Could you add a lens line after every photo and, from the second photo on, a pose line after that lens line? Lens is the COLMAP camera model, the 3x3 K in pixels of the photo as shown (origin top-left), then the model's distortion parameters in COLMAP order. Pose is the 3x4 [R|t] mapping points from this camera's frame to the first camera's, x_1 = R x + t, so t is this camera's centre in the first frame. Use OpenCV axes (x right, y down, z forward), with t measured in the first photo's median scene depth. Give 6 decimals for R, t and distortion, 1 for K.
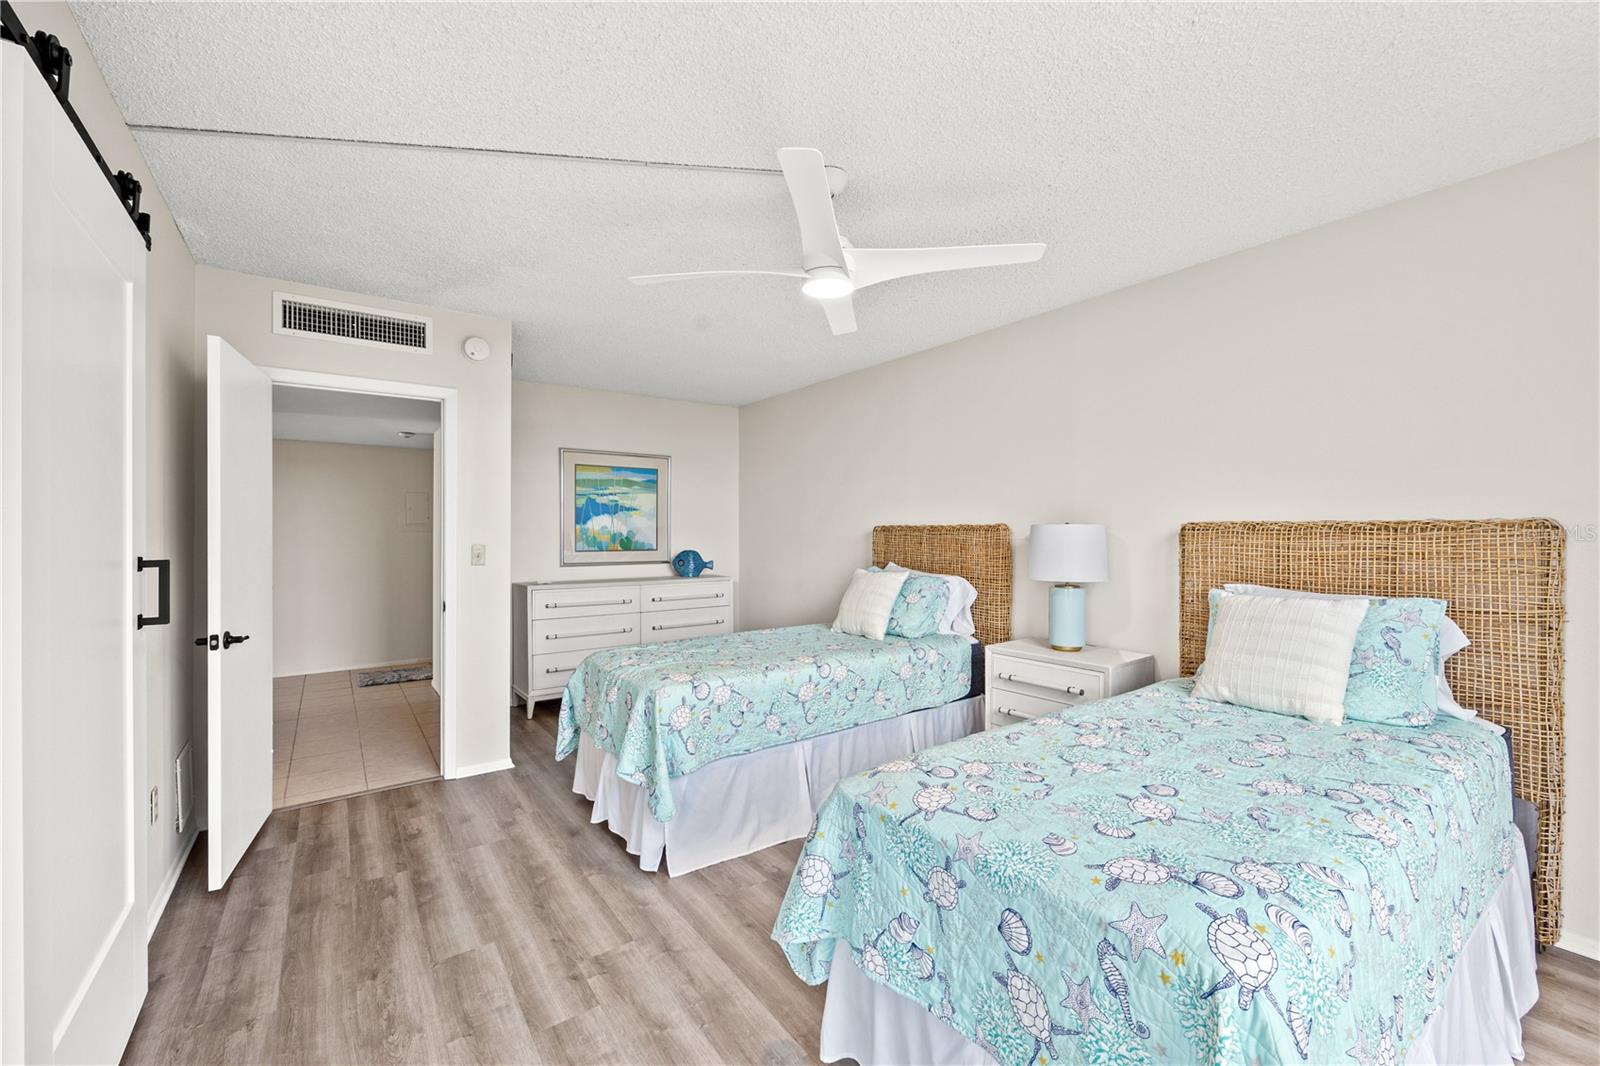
lens RADIAL K [[650.9, 0, 805.4], [0, 650.9, 529.2], [0, 0, 1]] dist [-0.002083, 0.000666]
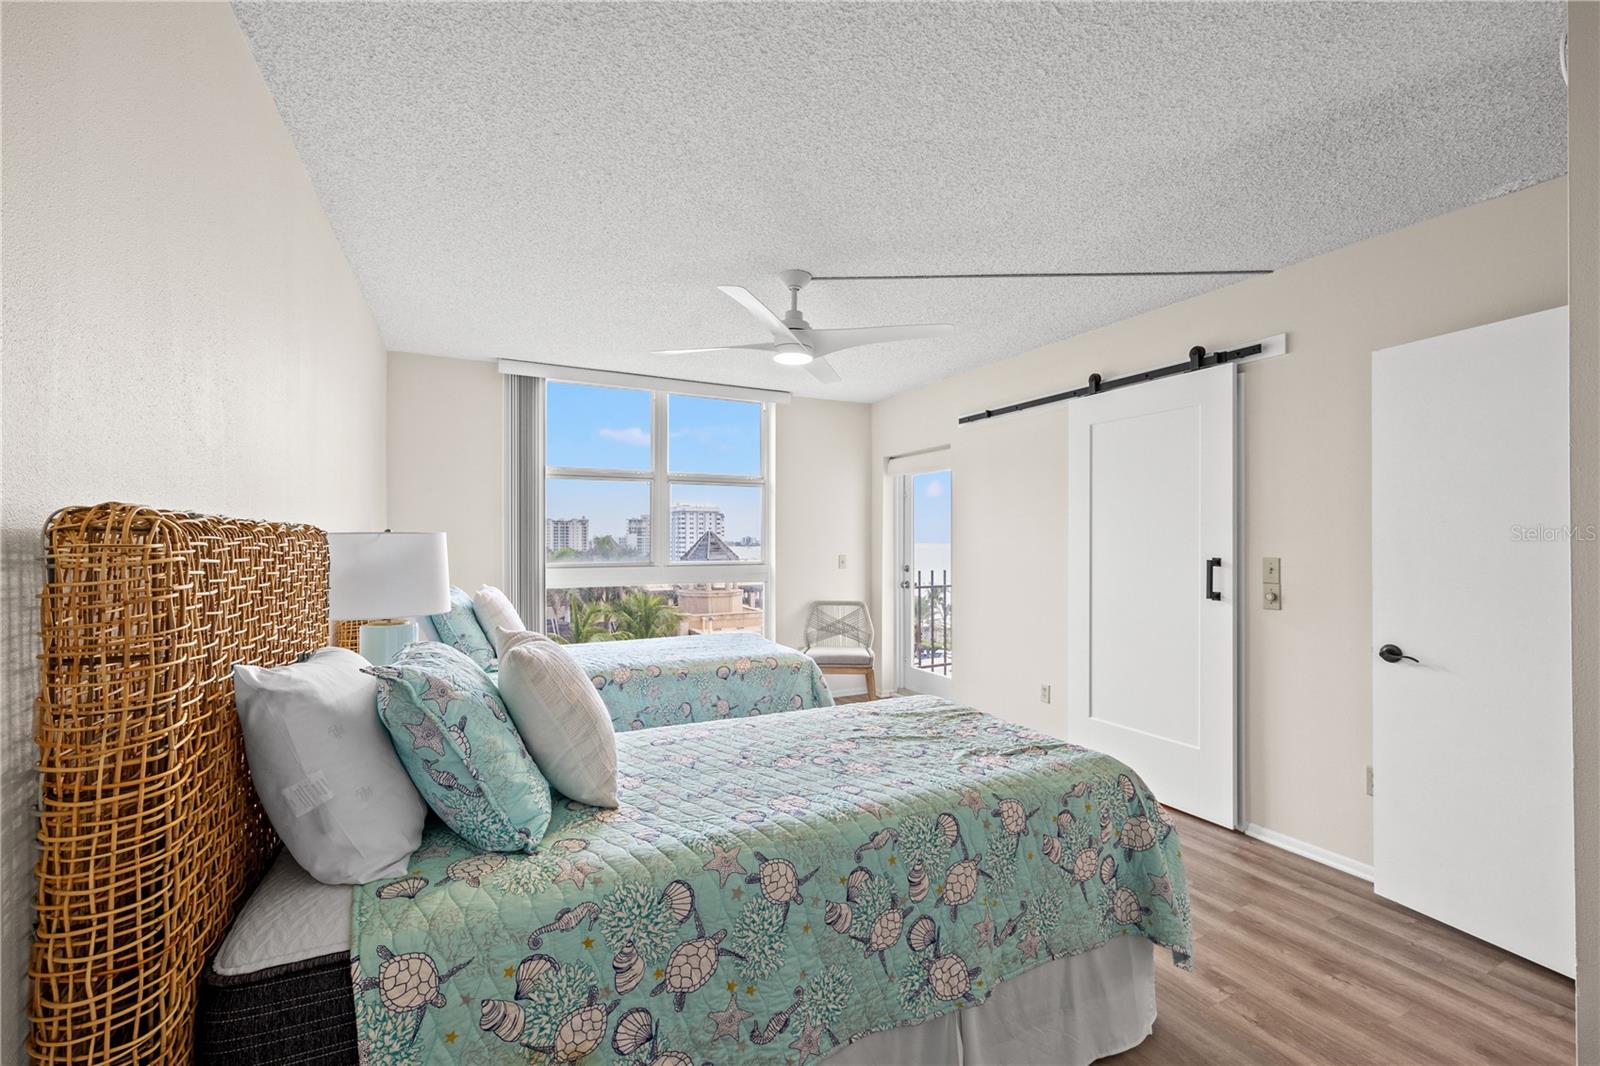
lens RADIAL K [[650.9, 0, 807.0], [0, 650.9, 542.5], [0, 0, 1]] dist [-0.002083, 0.000666]
pose [[-0.988519, 0.001873, 0.151086, -0.159261], [0.000901, 0.999978, -0.006503, 0.009060], [-0.151095, -0.006292, -0.988499, 1.942894]]
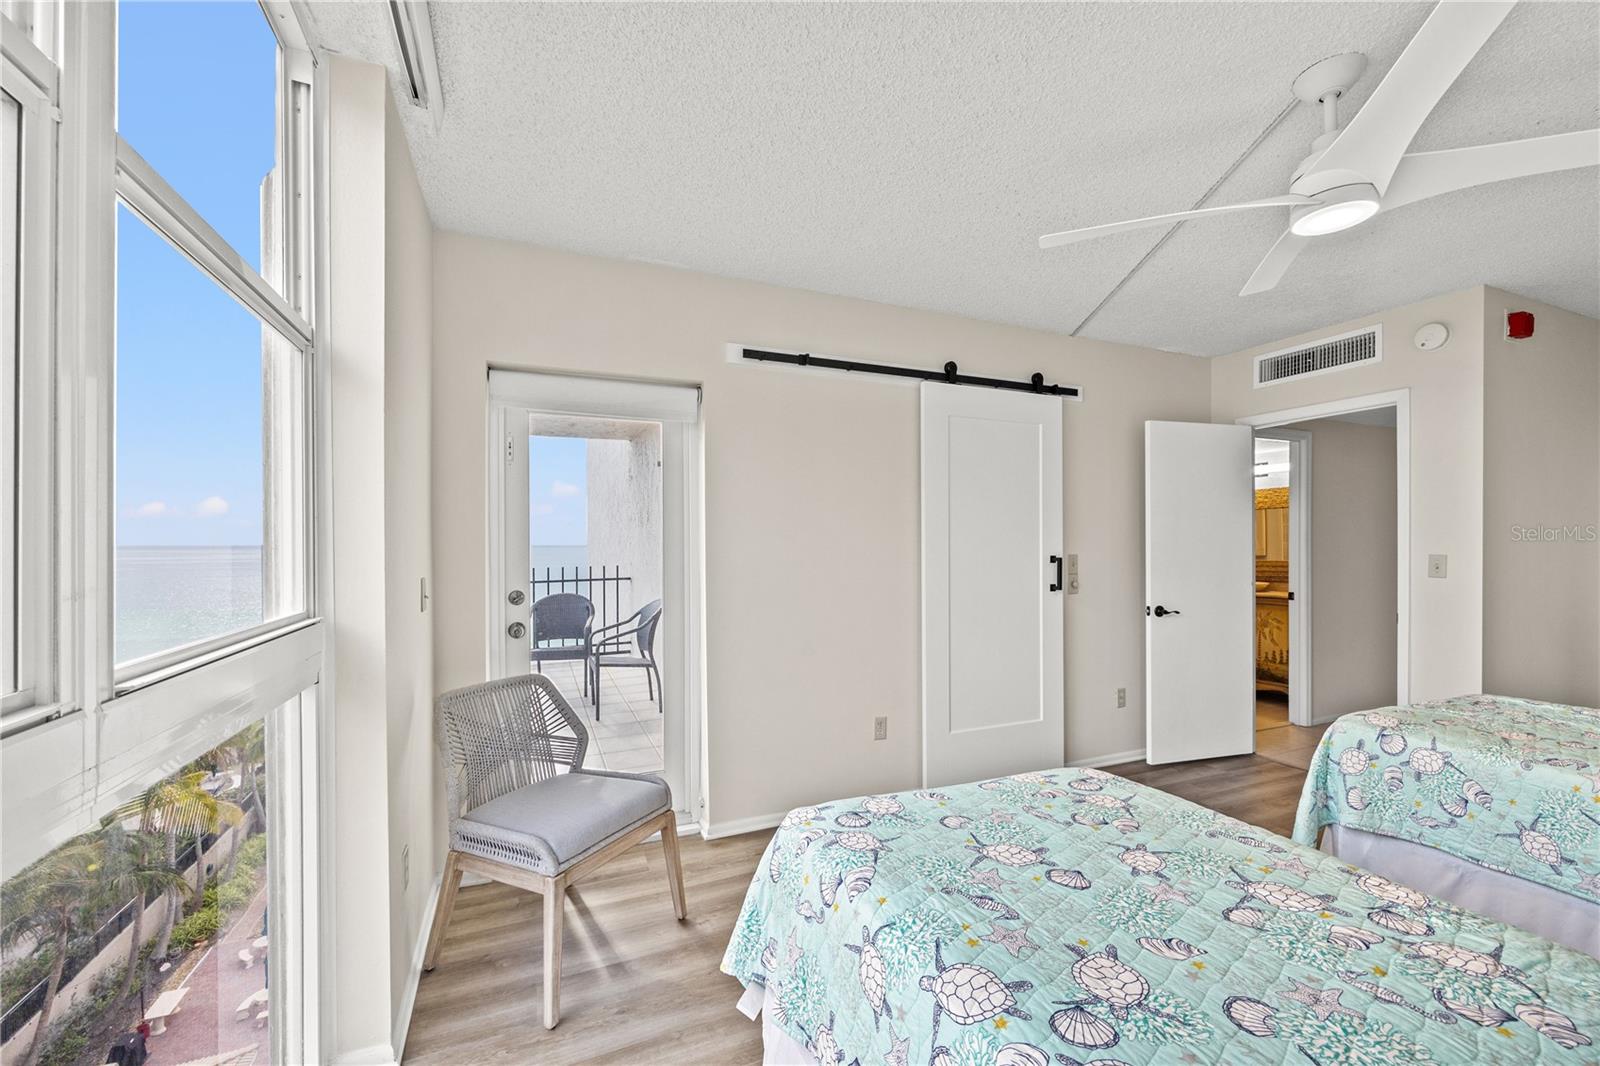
lens RADIAL K [[650.9, 0, 806.9], [0, 650.9, 547.7], [0, 0, 1]] dist [-0.002083, 0.000666]
pose [[-0.224835, 0.009064, -0.974355, 0.768502], [0.011779, 0.999909, 0.006584, -0.002684], [0.974326, -0.009996, -0.224921, 0.487776]]
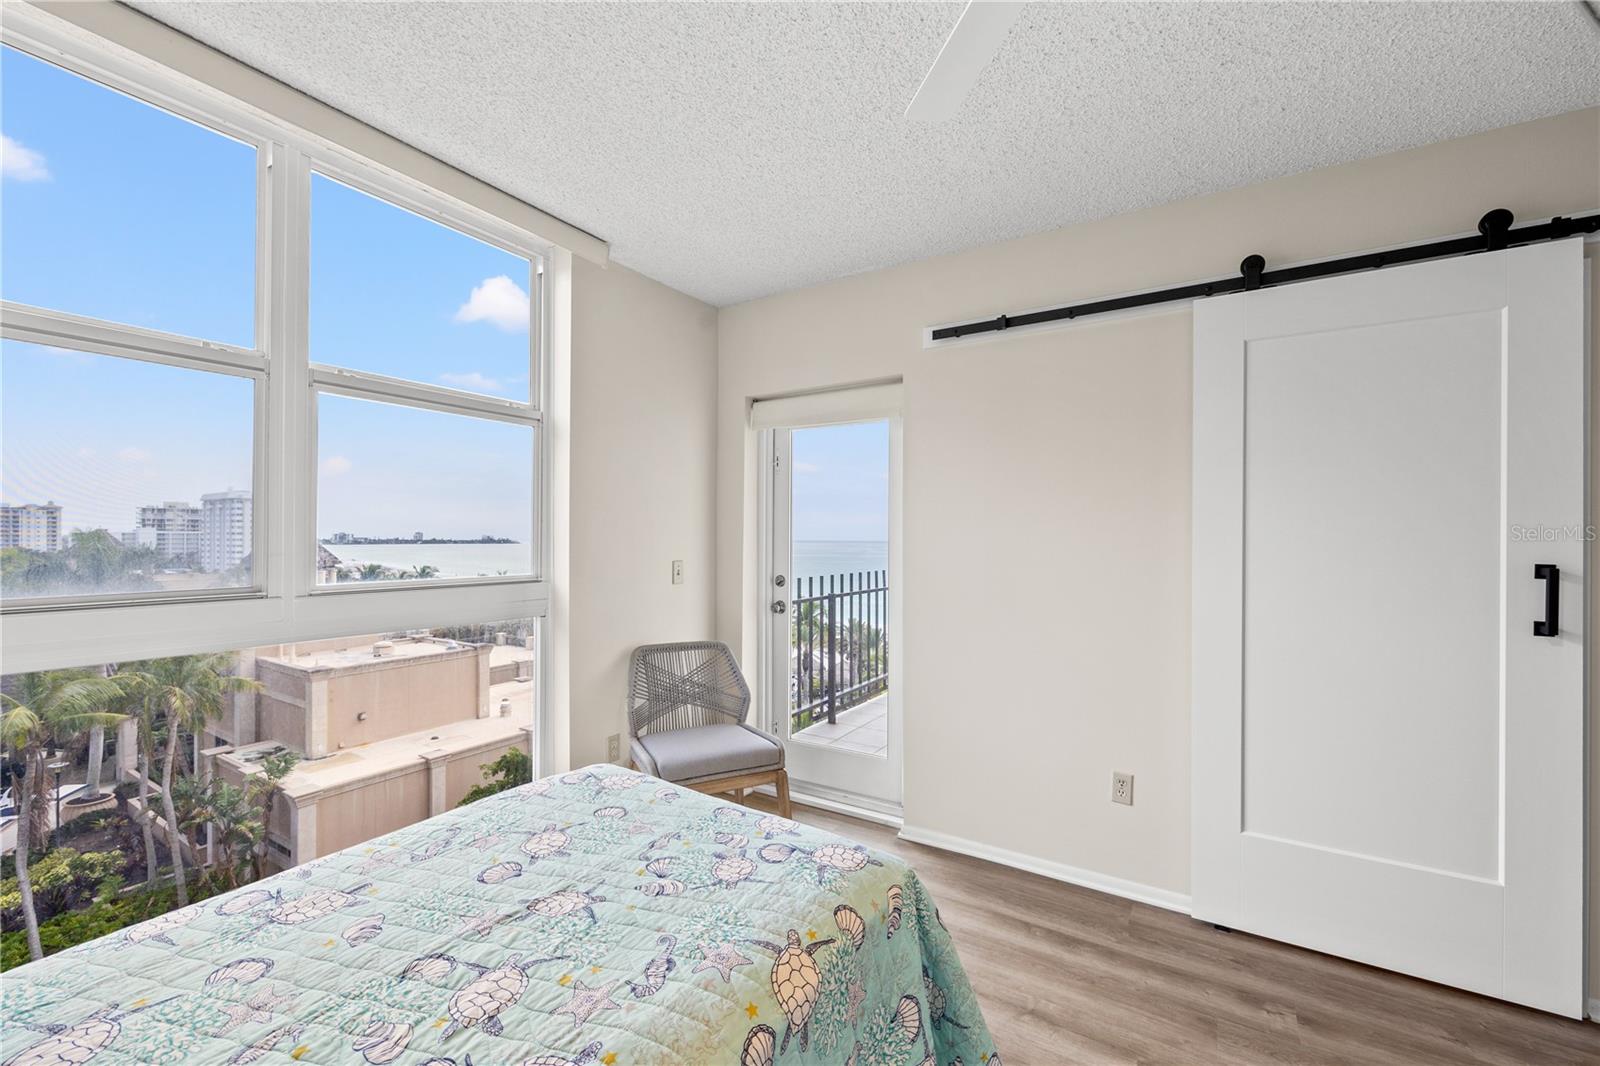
lens RADIAL K [[650.9, 0, 809.5], [0, 650.9, 543.8], [0, 0, 1]] dist [-0.002083, 0.000666]
pose [[-0.928583, 0.002904, -0.371113, 0.275117], [0.002879, 0.999996, 0.000619, 0.004856], [0.371113, -0.000493, -0.928588, 1.038411]]
